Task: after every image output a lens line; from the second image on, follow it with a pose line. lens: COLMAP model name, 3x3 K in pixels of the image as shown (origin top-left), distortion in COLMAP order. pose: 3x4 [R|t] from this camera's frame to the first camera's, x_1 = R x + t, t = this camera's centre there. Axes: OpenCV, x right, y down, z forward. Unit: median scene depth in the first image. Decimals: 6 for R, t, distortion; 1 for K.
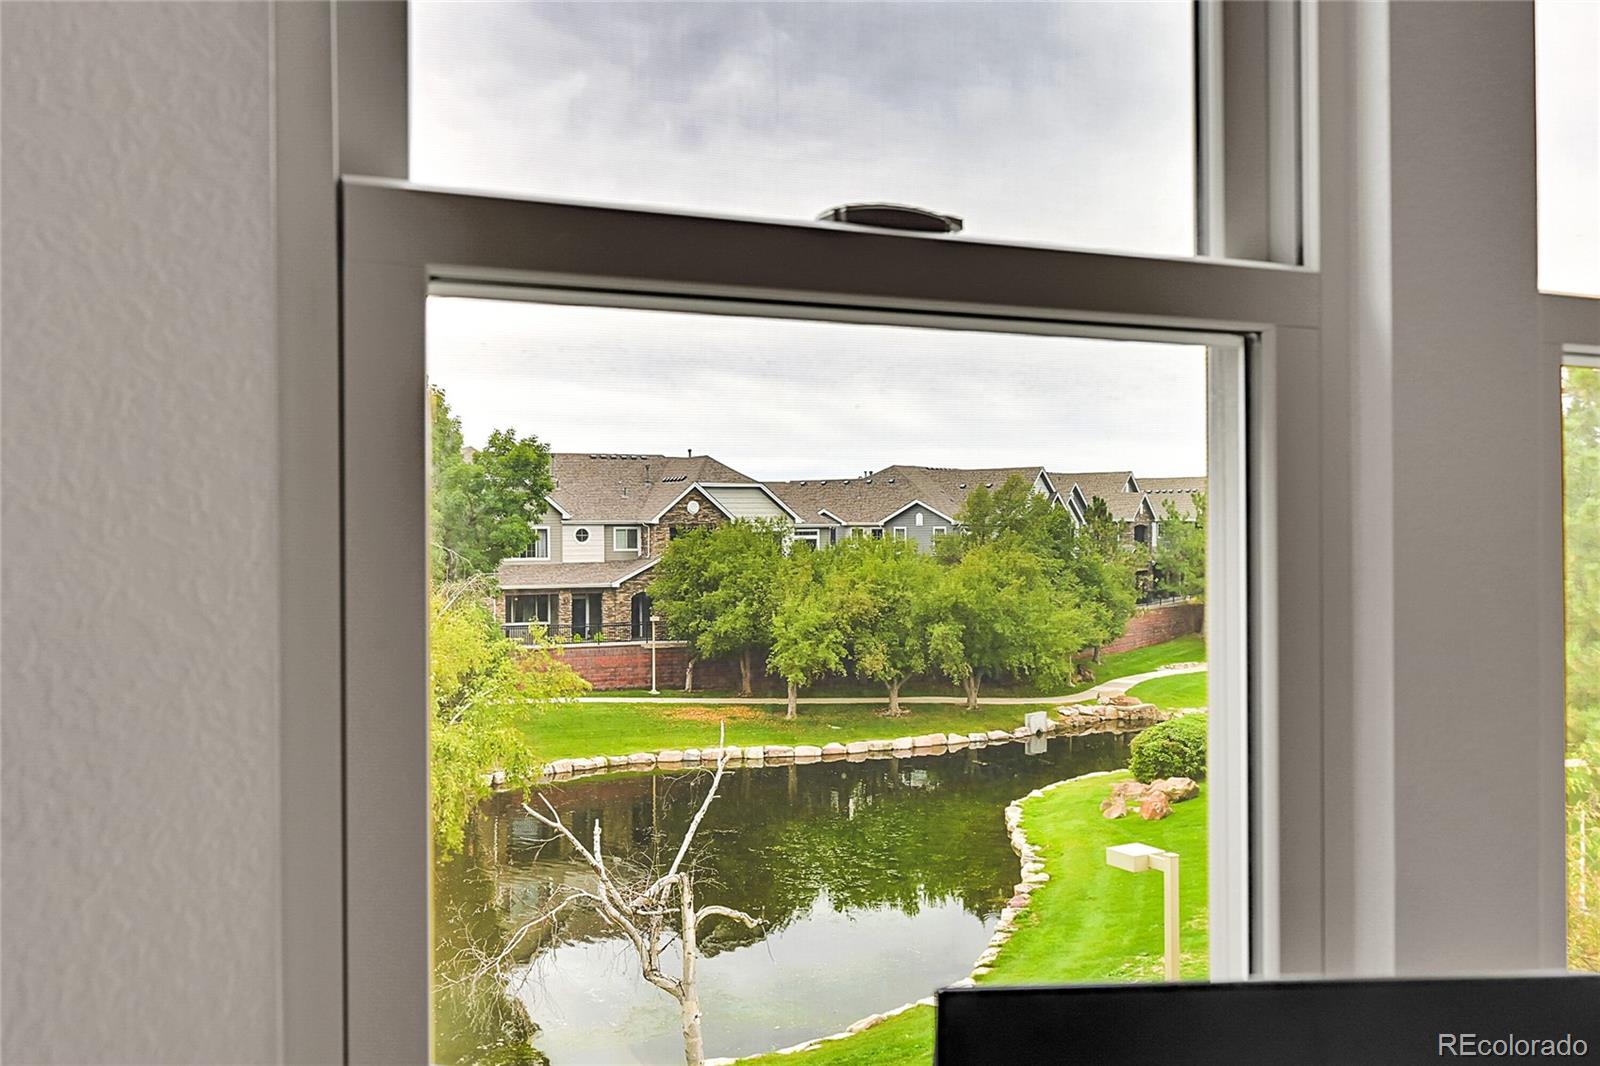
lens RADIAL K [[1348.8, 0, 797.9], [0, 1348.8, 530.5], [0, 0, 1]] dist [0.009522, 0.000765]
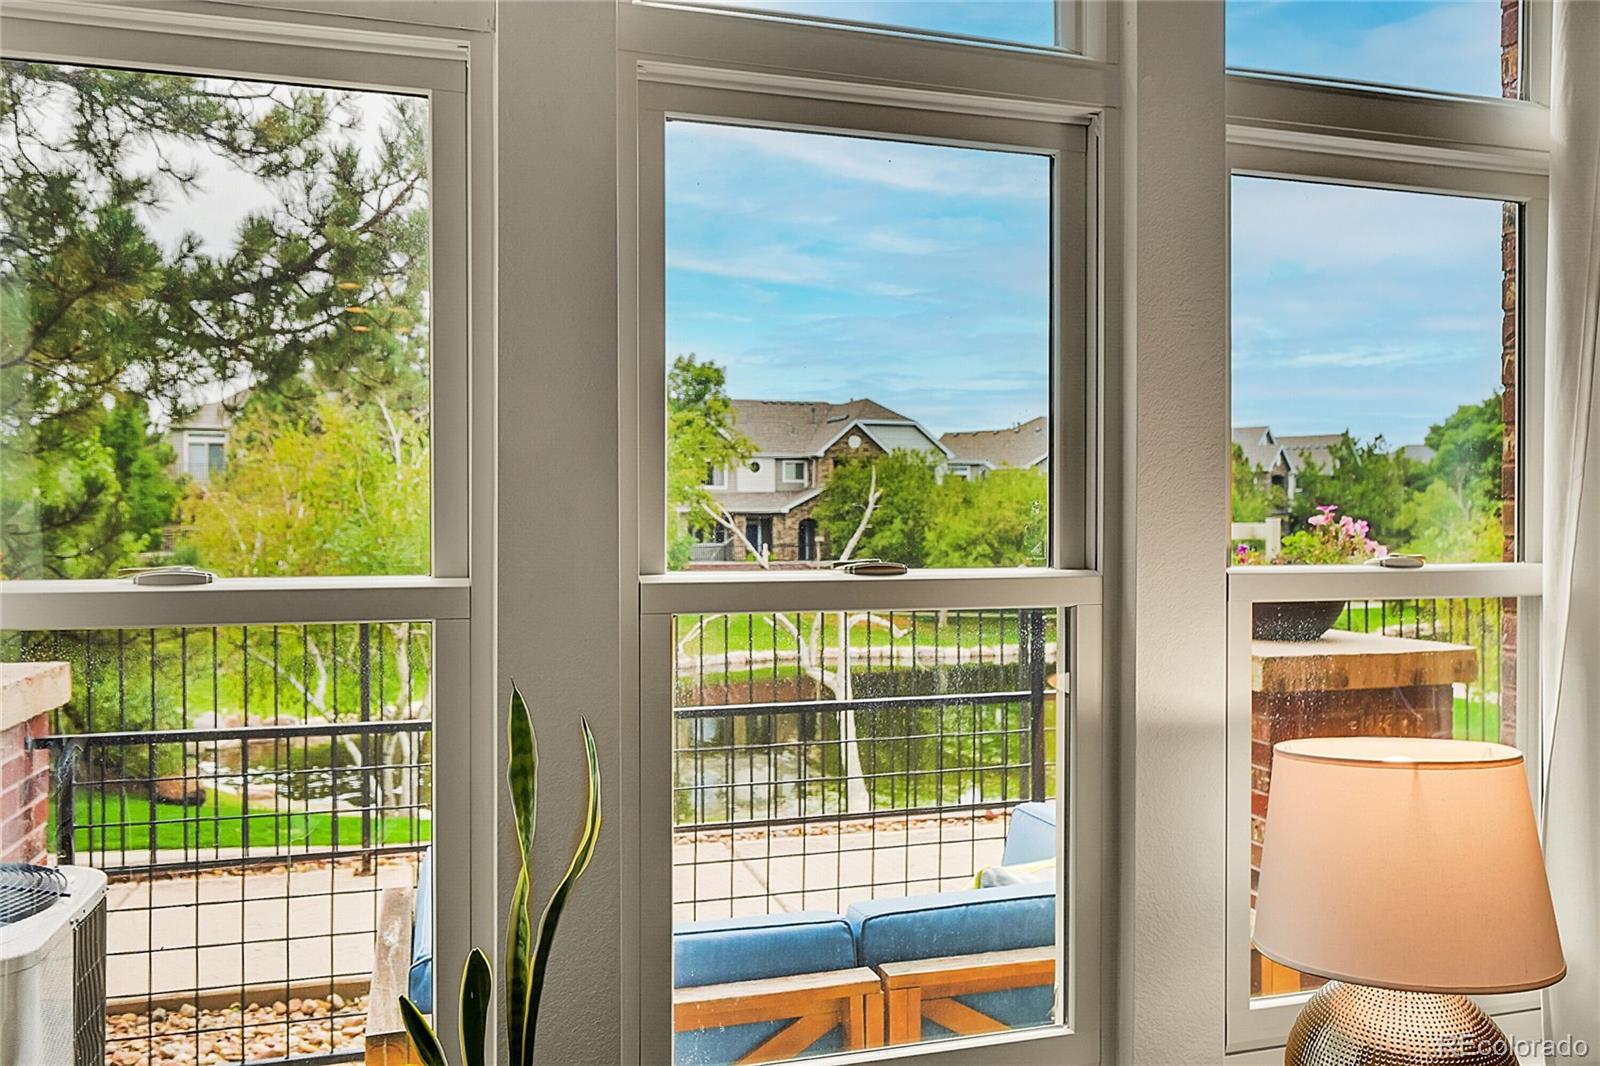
lens RADIAL K [[1232.0, 0, 792.5], [0, 1232.0, 532.8], [0, 0, 1]] dist [0.005213, 0.002008]
pose [[0.991716, 0.006310, -0.128297, 0.002195], [-0.004919, 0.999926, 0.011152, 0.048387], [0.128358, -0.010428, 0.991673, -0.009825]]
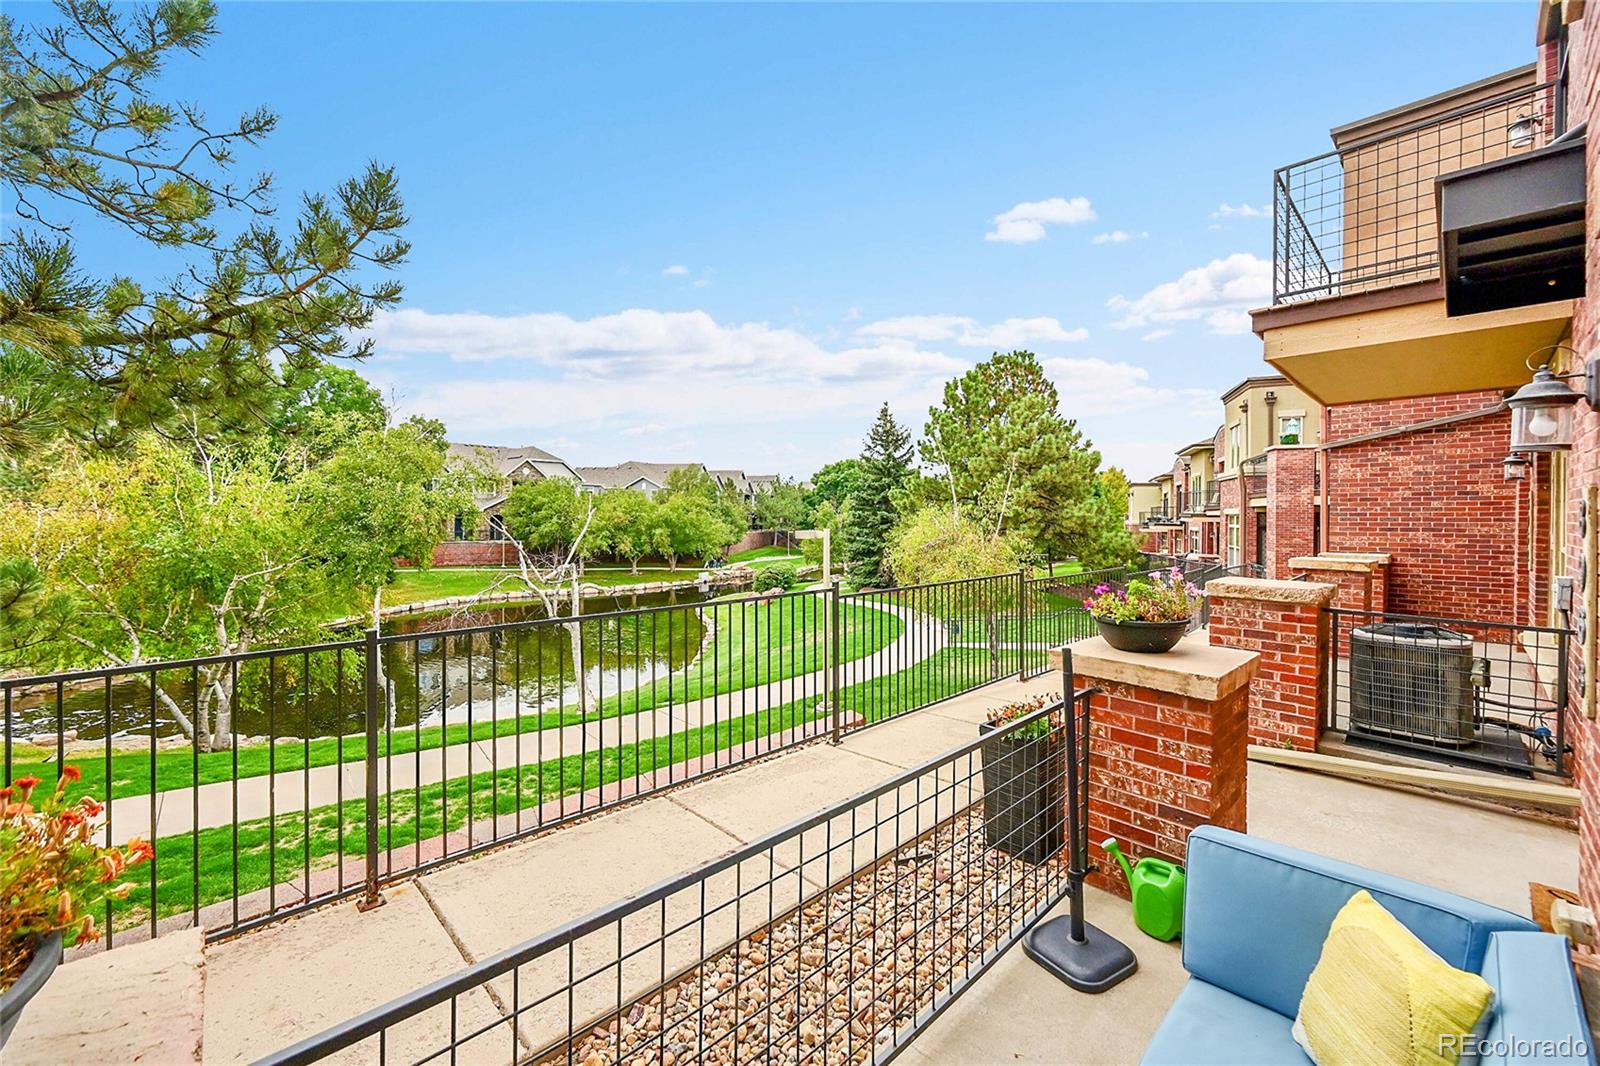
lens RADIAL K [[641.3, 0, 799.0], [0, 641.3, 516.8], [0, 0, 1]] dist [0.001216, 0.000221]
pose [[0.940845, 0.009840, 0.338695, -0.022011], [-0.010675, 0.999943, 0.000605, 0.044746], [-0.338670, -0.004185, 0.940896, 0.013421]]
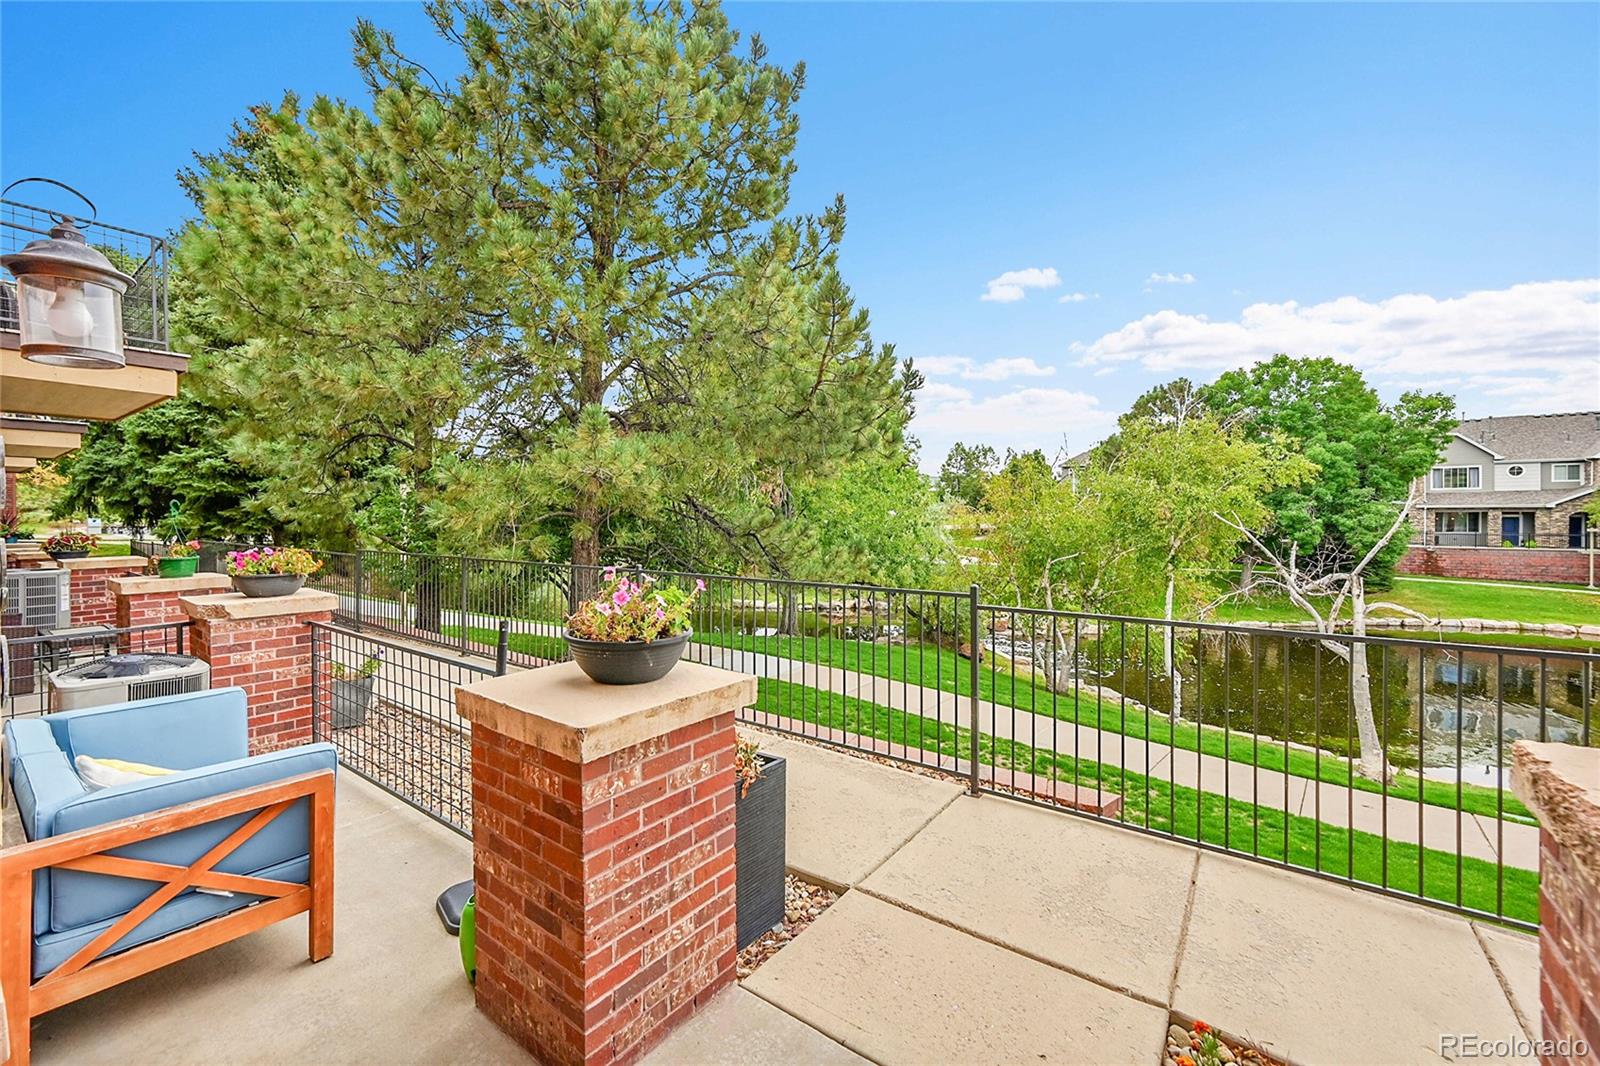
lens RADIAL K [[641.3, 0, 796.2], [0, 641.3, 519.1], [0, 0, 1]] dist [0.001216, 0.000221]
pose [[0.493871, 0.013032, -0.869437, 0.050380], [0.000626, 0.999882, 0.015342, 0.044340], [0.869535, -0.008121, 0.493805, 0.037861]]
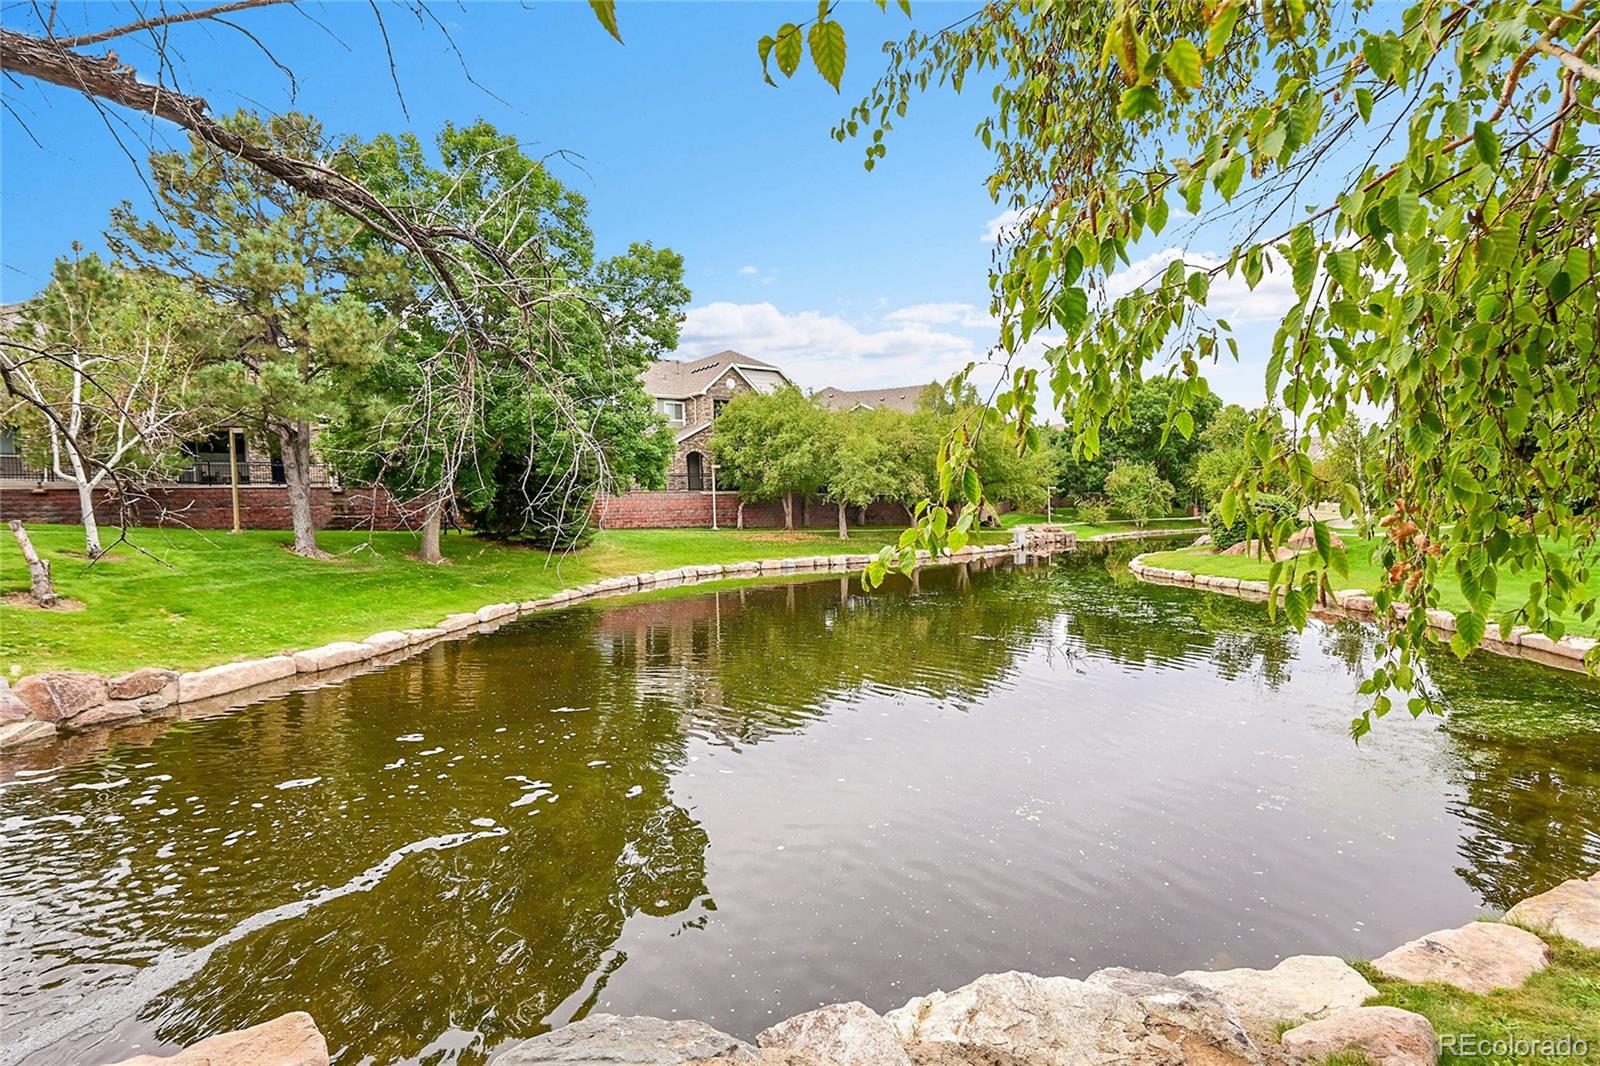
lens RADIAL K [[801.4, 0, 800.2], [0, 801.4, 538.8], [0, 0, 1]] dist [-0.000868, 0.000000]
pose [[0.978801, -0.032363, 0.202243, -0.175867], [0.024539, 0.998855, 0.041077, 0.100358], [-0.203340, -0.035243, 0.978474, 0.280684]]
